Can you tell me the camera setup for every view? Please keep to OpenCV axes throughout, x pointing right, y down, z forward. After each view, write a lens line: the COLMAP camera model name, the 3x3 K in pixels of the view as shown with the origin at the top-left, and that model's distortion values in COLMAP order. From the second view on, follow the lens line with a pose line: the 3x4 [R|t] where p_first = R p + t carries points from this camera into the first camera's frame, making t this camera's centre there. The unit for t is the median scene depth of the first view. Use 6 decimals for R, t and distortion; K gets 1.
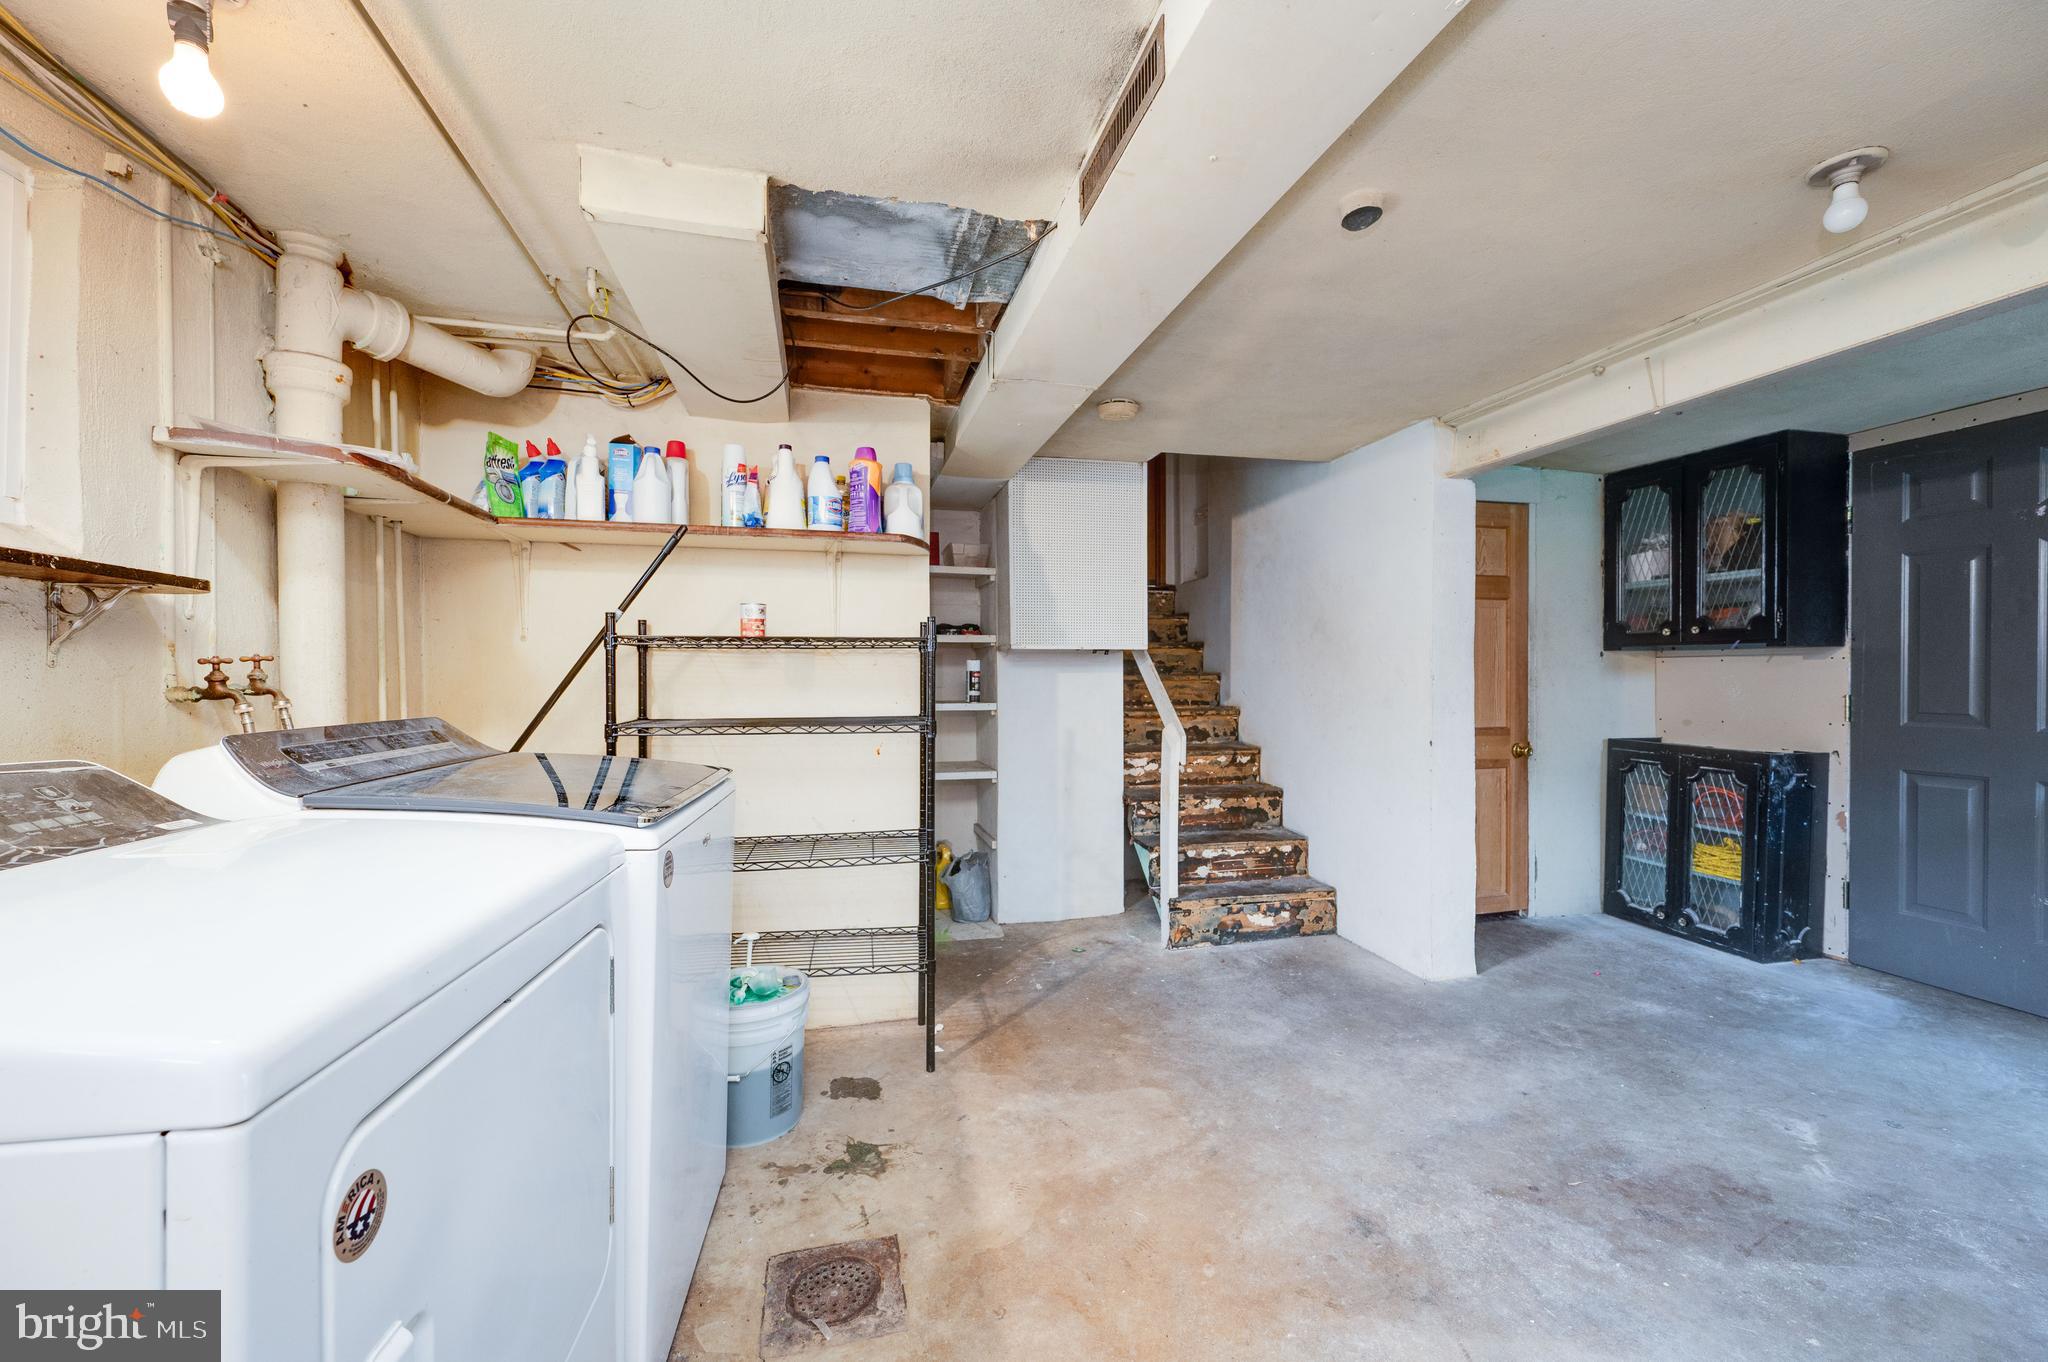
lens RADIAL K [[803.9, 0, 1031.2], [0, 803.9, 688.6], [0, 0, 1]] dist [-0.001328, -0.000432]
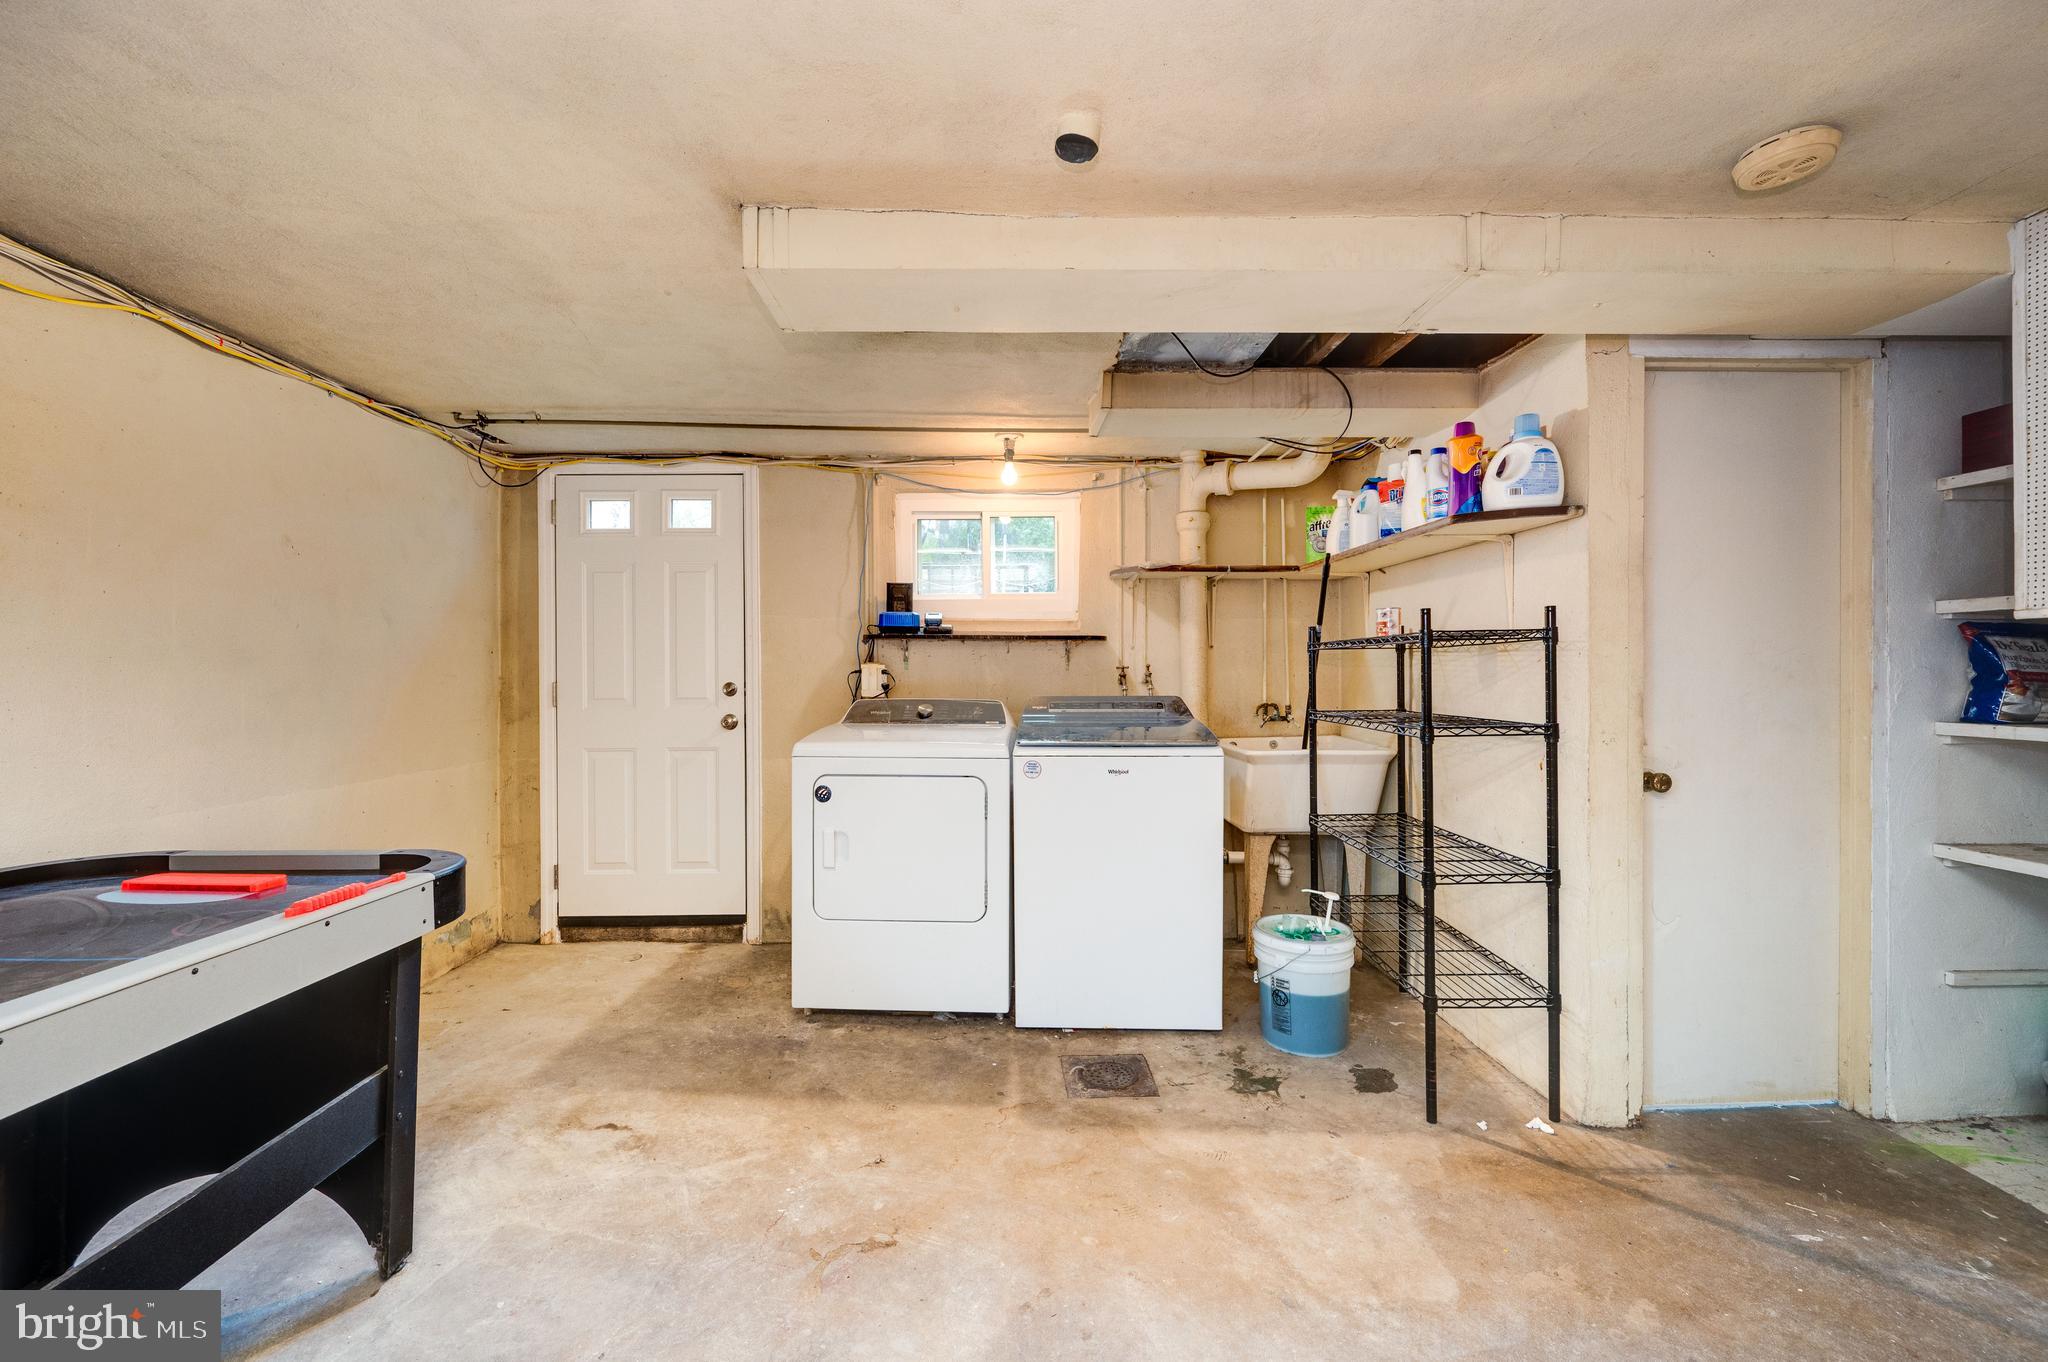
lens RADIAL K [[803.9, 0, 1031.2], [0, 803.9, 688.6], [0, 0, 1]] dist [-0.001328, -0.000432]
pose [[-0.181302, 0.027200, -0.983051, 0.898802], [-0.015414, 0.999416, 0.030496, -0.027664], [0.983307, 0.020682, -0.180777, 0.783953]]
